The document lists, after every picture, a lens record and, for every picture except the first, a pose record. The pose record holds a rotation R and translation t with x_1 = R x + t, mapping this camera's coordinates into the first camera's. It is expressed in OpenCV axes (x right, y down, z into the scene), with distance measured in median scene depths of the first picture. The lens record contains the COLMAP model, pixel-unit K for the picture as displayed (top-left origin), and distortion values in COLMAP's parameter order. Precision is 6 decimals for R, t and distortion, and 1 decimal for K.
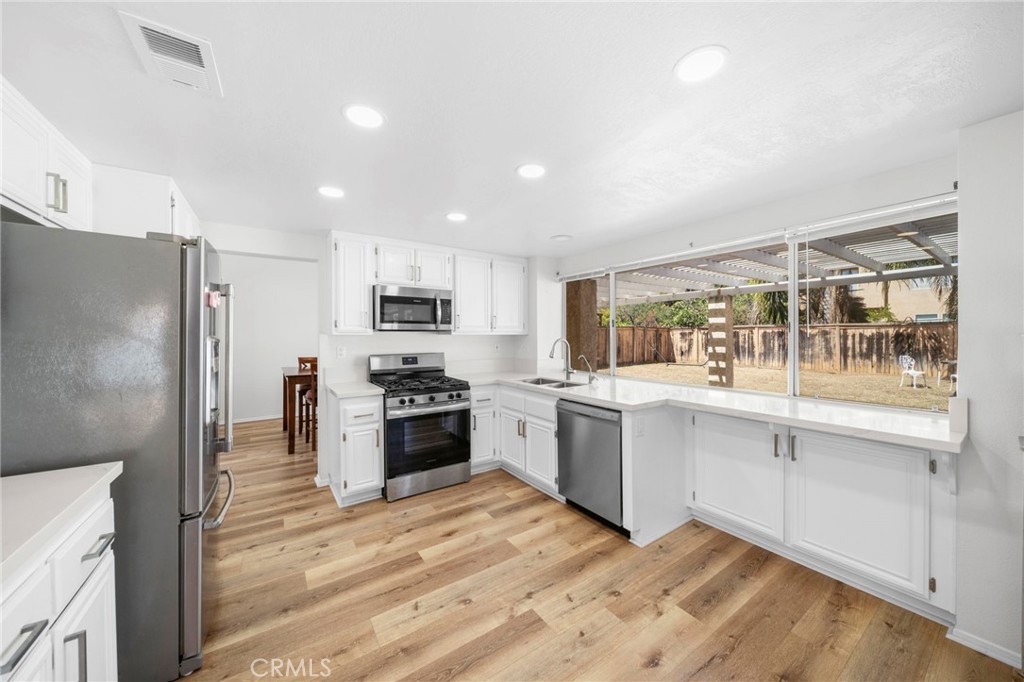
lens RADIAL K [[359.0, 0, 529.9], [0, 359.0, 338.3], [0, 0, 1]] dist [-0.000169, -0.000562]
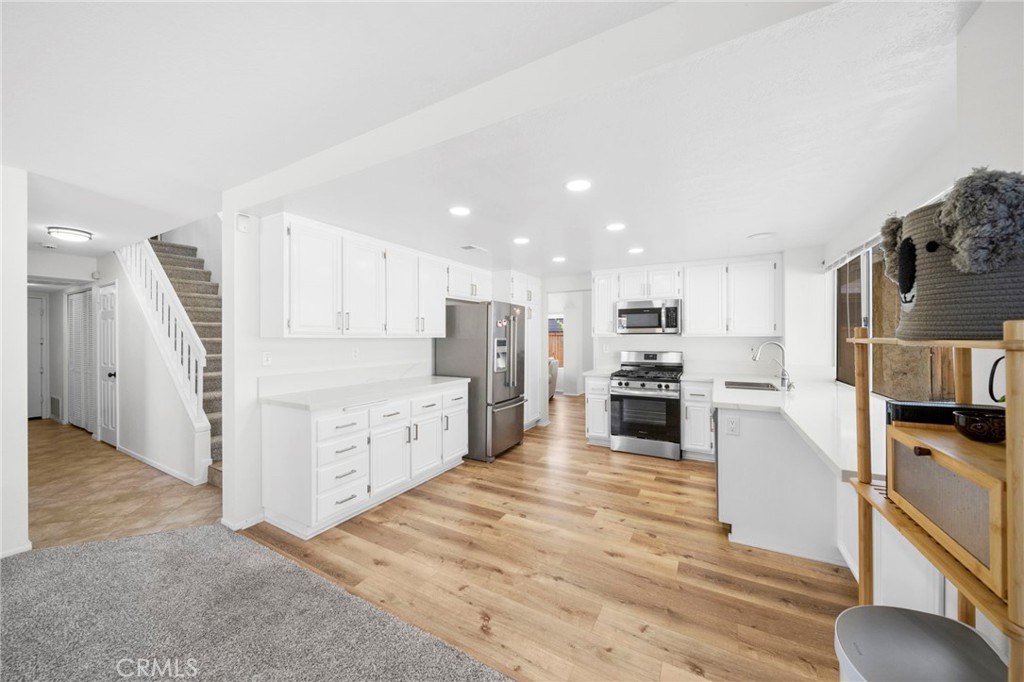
lens RADIAL K [[359.0, 0, 505.9], [0, 359.0, 337.8], [0, 0, 1]] dist [-0.000169, -0.000562]
pose [[0.431854, 0.000639, -0.901943, 0.700855], [-0.004703, 0.999988, -0.001543, -0.001493], [0.901931, 0.004908, 0.431851, -0.027073]]
